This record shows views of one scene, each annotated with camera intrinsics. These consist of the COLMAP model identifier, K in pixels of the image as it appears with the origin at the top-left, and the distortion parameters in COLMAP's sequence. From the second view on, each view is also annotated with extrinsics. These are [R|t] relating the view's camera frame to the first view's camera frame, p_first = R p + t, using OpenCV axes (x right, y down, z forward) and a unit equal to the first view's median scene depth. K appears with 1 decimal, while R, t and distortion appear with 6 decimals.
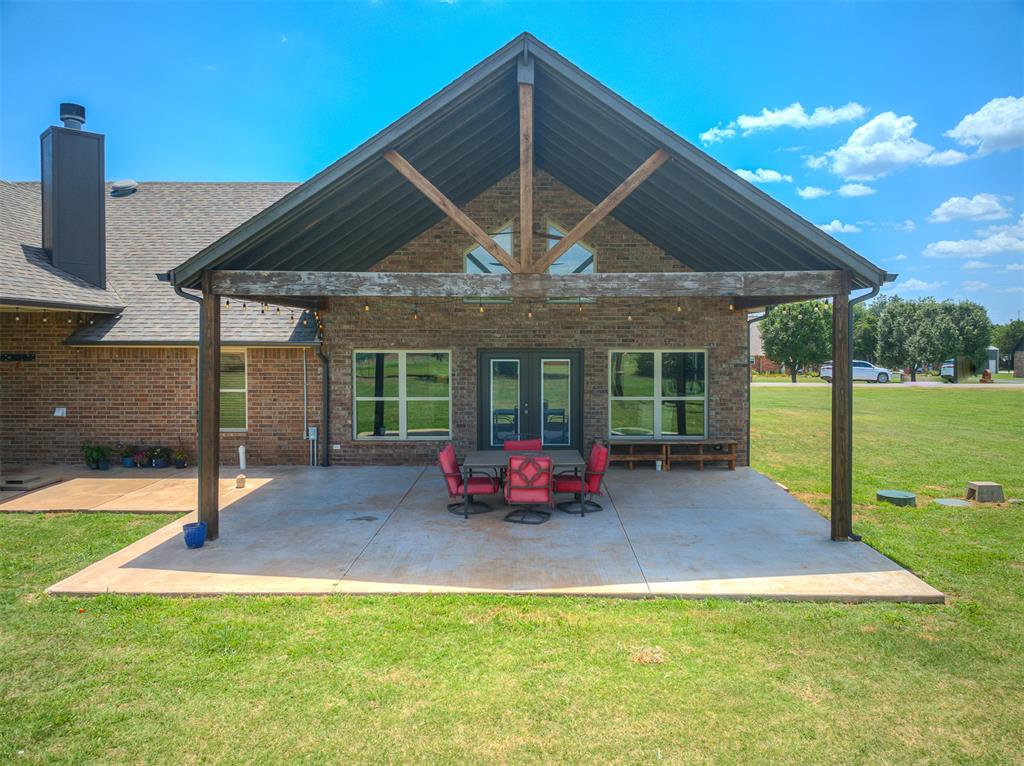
lens RADIAL K [[710.6, 0, 563.7], [0, 710.6, 356.2], [0, 0, 1]] dist [0.035991, -0.001115]
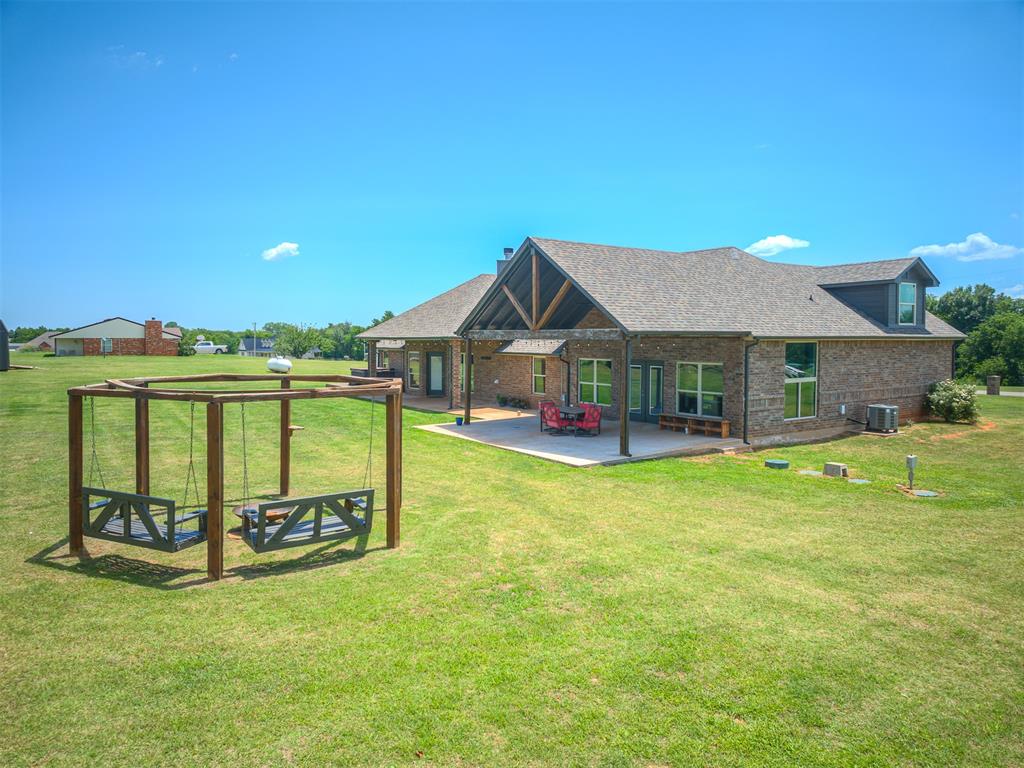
lens RADIAL K [[712.6, 0, 512.3], [0, 712.6, 337.4], [0, 0, 1]] dist [0.065636, -0.089086]
pose [[0.588581, 0.000812, -0.808438, 1.228154], [-0.022048, 0.999644, -0.015048, -0.033187], [0.808137, 0.026682, 0.588390, -0.335950]]
